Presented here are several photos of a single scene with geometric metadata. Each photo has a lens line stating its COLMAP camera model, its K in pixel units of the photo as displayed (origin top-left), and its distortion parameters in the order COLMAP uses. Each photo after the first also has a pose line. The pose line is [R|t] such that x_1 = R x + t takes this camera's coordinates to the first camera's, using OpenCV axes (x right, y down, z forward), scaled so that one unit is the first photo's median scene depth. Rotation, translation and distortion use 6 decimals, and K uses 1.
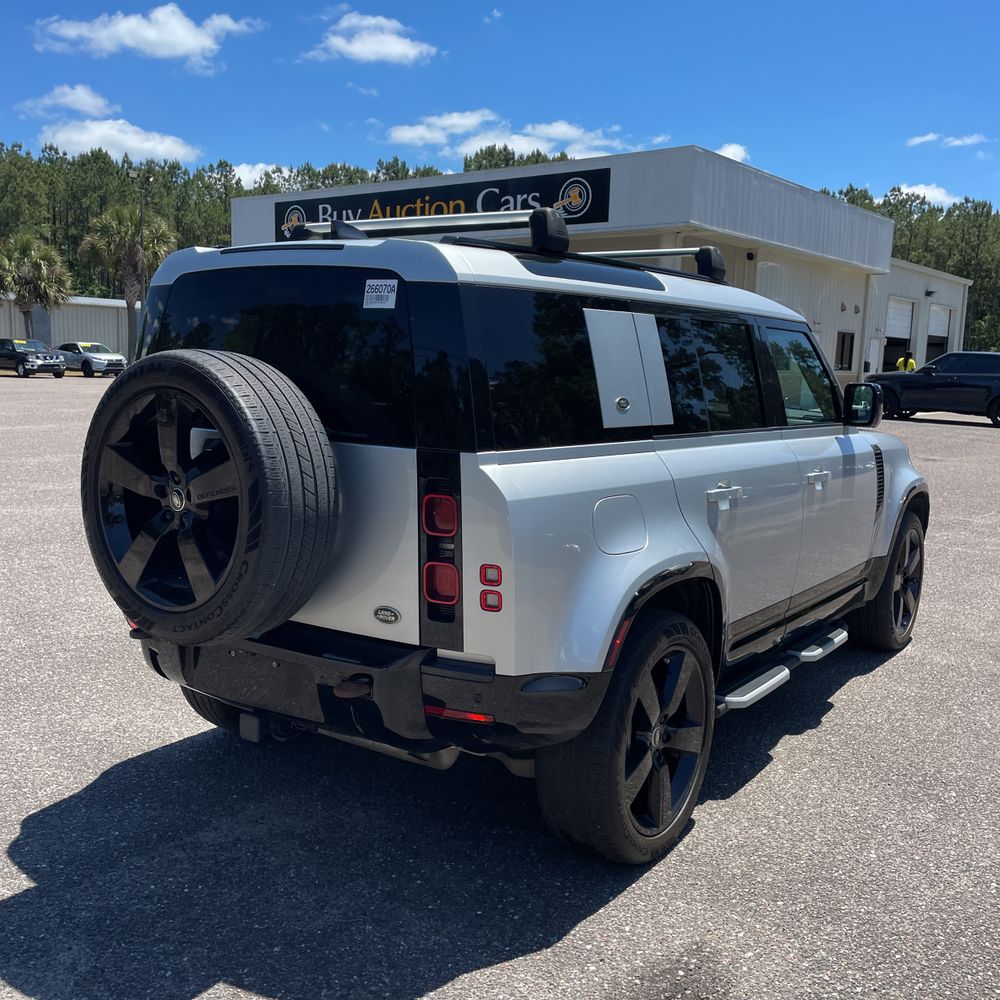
lens RADIAL K [[1053.7, 0, 515.1], [0, 1053.7, 496.7], [0, 0, 1]] dist [0.088119, -0.129102]
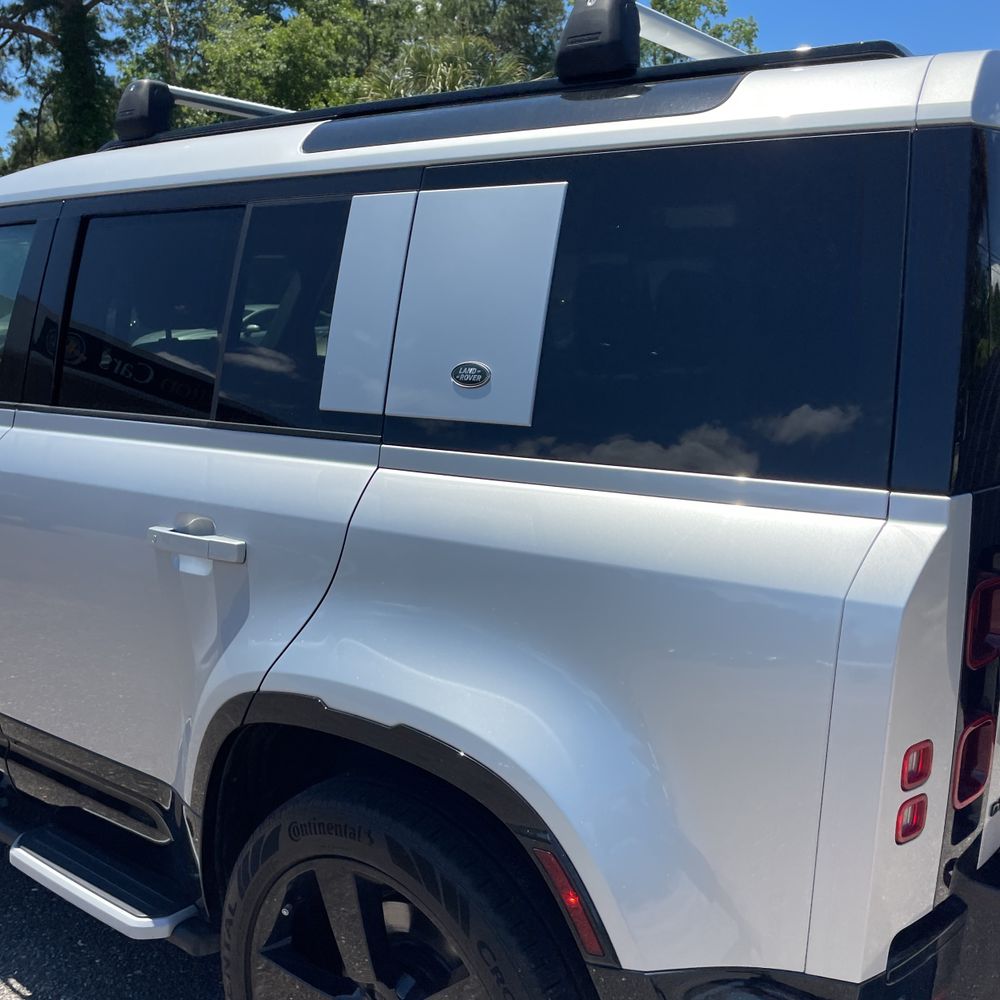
lens RADIAL K [[1083.9, 0, 500.0], [0, 1083.9, 500.0], [0, 0, 1]] dist [0.132939, -0.295606]
pose [[0.111972, 0.126606, -0.985613, 0.081845], [-0.143462, 0.983519, 0.110039, -0.011712], [0.983301, 0.129077, 0.128290, 0.126235]]
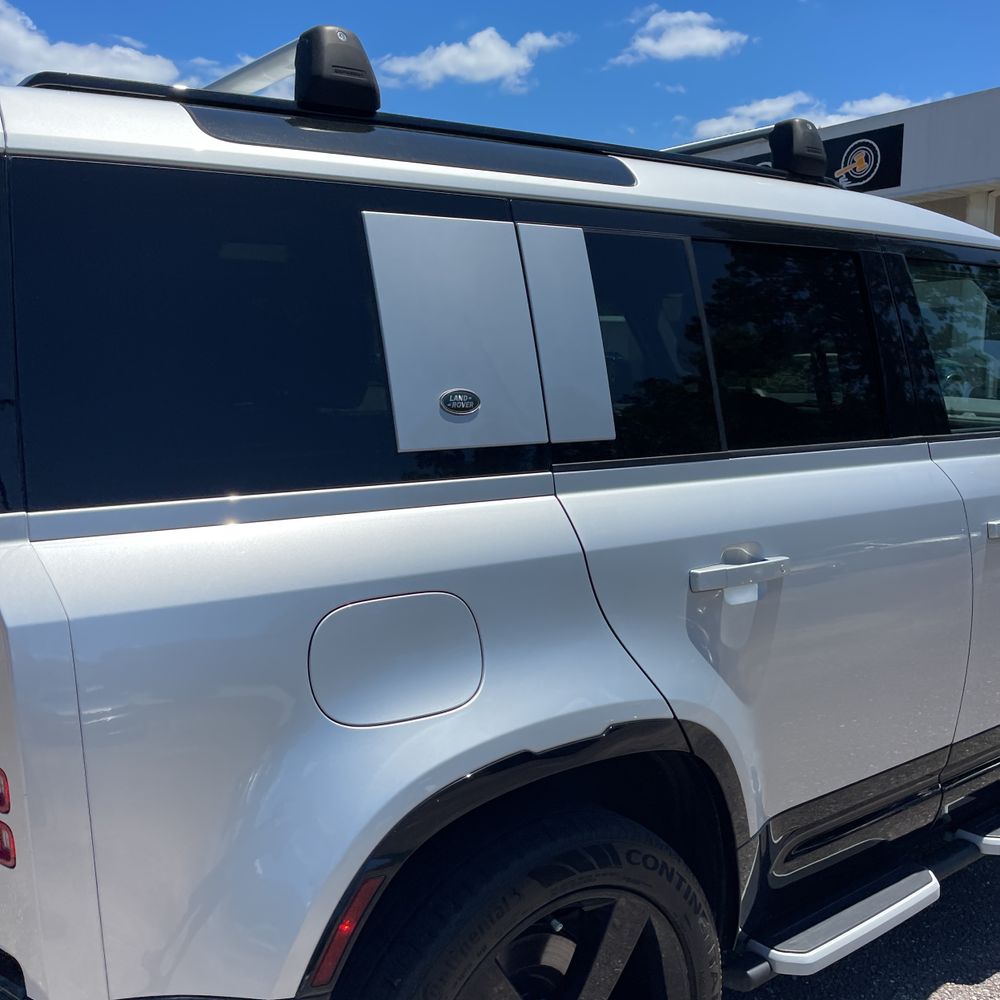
lens RADIAL K [[992.3, 0, 522.9], [0, 992.3, 497.5], [0, 0, 1]] dist [0.075601, -0.102855]
pose [[0.945978, 0.009929, -0.324077, 0.035764], [-0.008013, 0.999942, 0.007245, -0.005889], [0.324130, -0.004257, 0.946003, 0.071610]]
